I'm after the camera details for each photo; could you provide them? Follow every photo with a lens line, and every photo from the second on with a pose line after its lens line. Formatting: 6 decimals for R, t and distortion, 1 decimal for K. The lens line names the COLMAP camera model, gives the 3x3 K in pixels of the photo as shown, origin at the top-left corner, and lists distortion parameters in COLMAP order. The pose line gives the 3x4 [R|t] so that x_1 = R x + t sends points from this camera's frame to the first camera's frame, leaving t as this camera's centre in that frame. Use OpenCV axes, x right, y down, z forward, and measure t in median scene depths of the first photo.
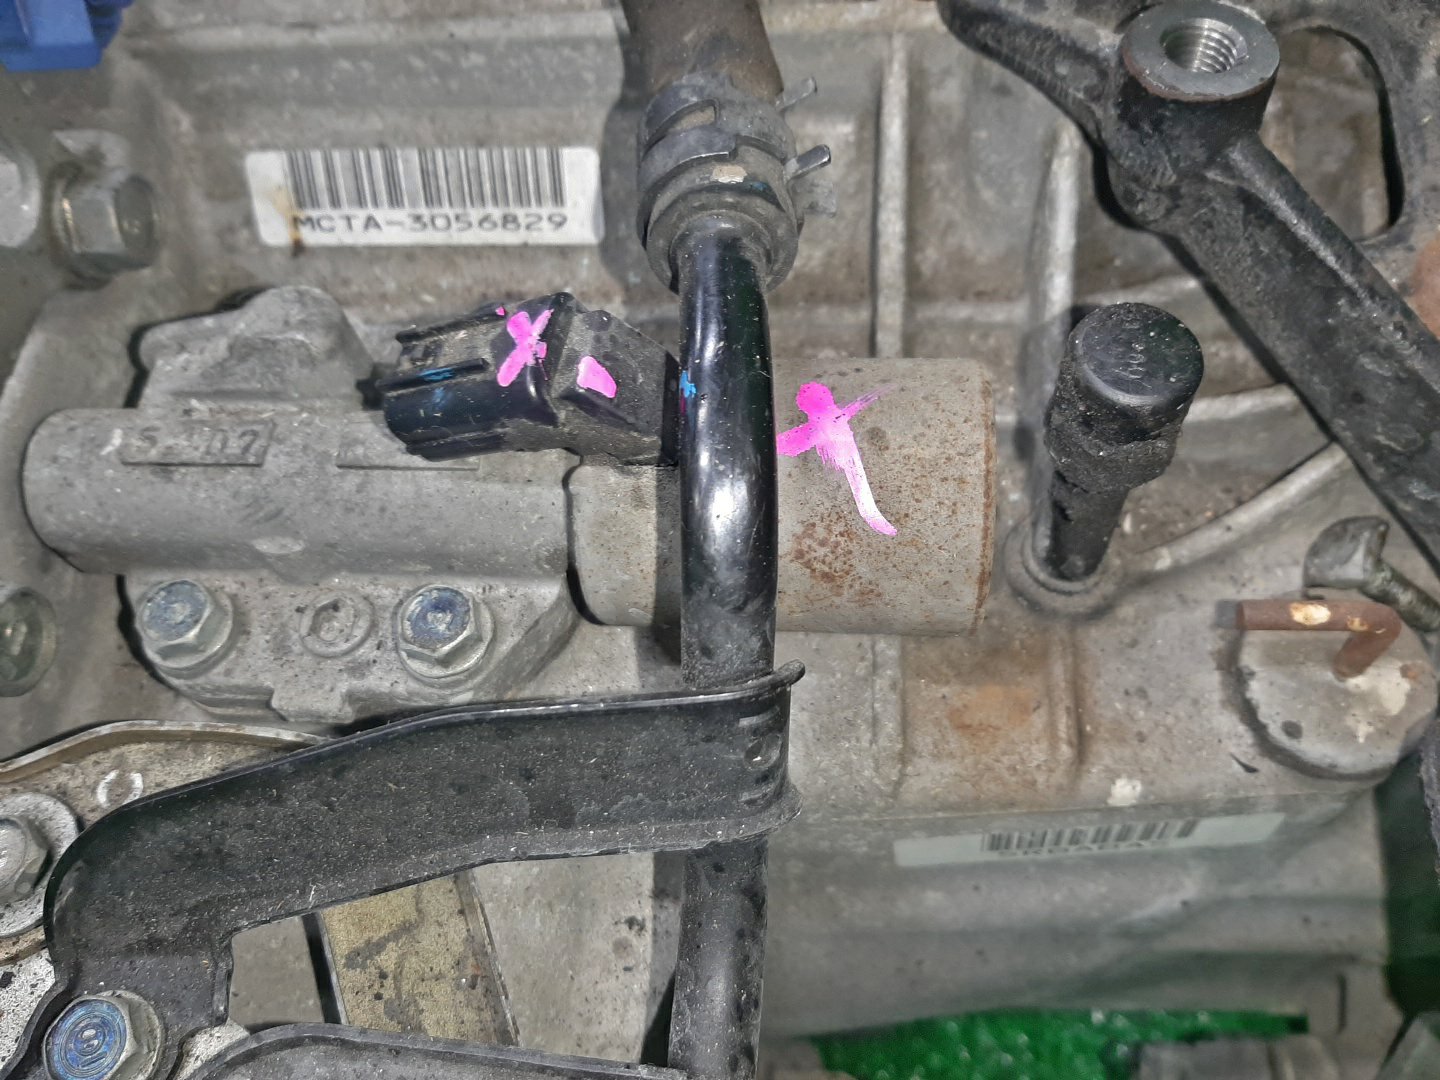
lens RADIAL K [[1221.9, 0, 720.0], [0, 1221.9, 540.0], [0, 0, 1]] dist [-0.040345, -0.000954]
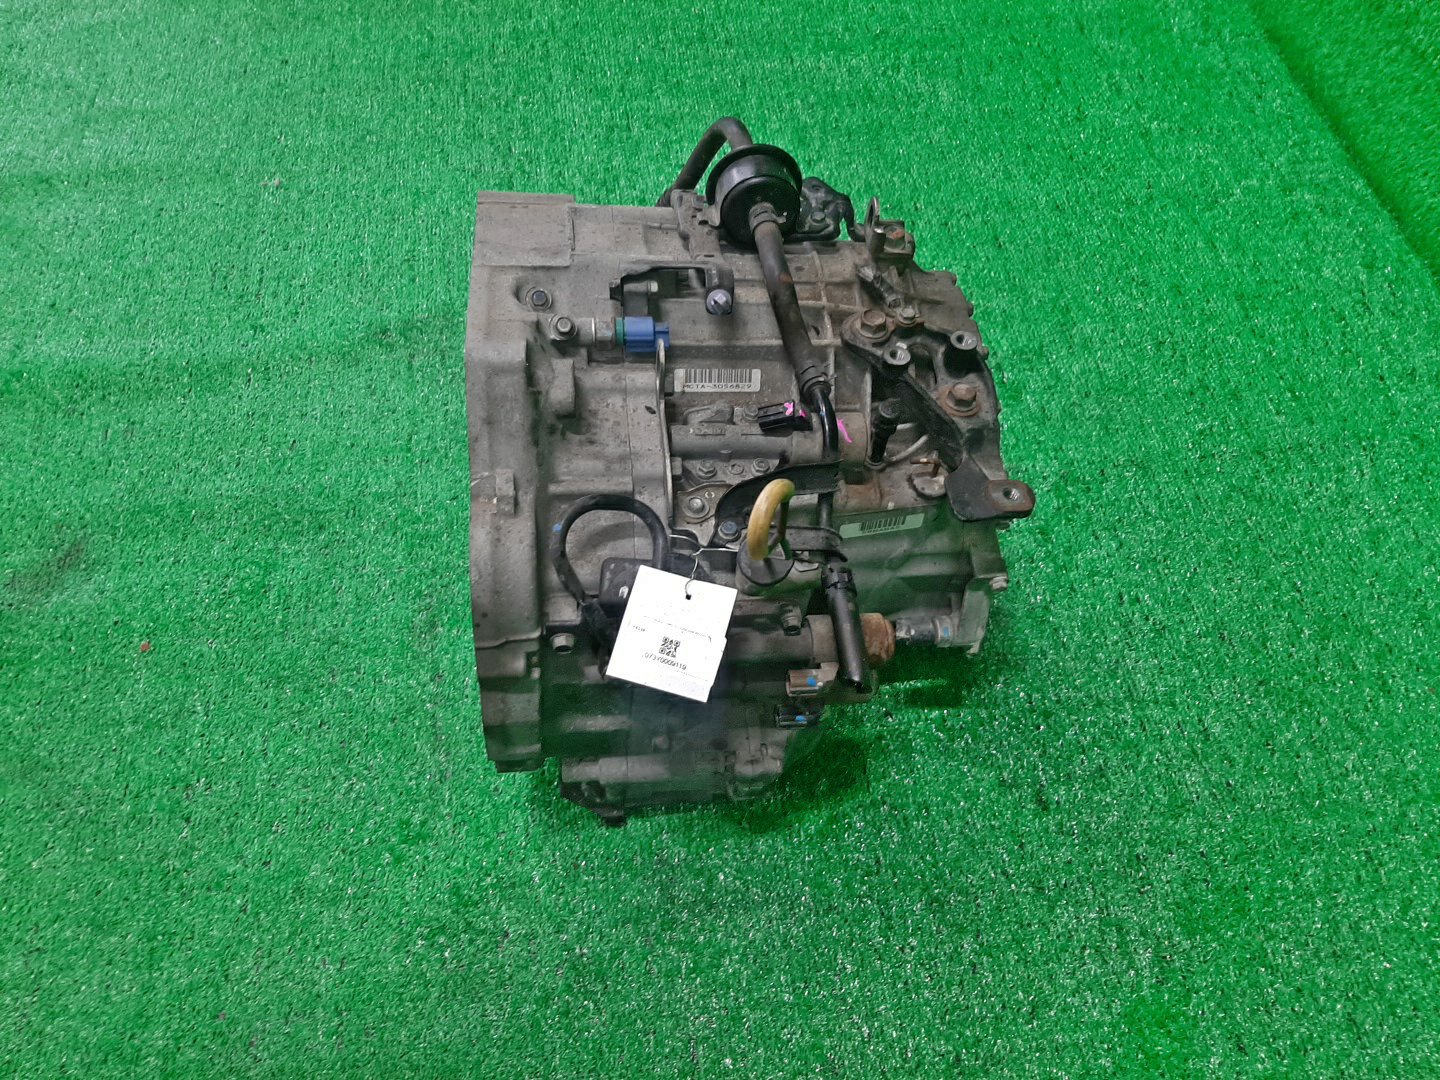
lens RADIAL K [[1088.5, 0, 720.0], [0, 1088.5, 540.0], [0, 0, 1]] dist [0.000884, 0.000021]
pose [[0.973668, -0.031477, 0.225789, -1.228588], [0.055624, 0.993290, -0.101393, 0.709713], [-0.221083, 0.111283, 0.968885, -2.835253]]
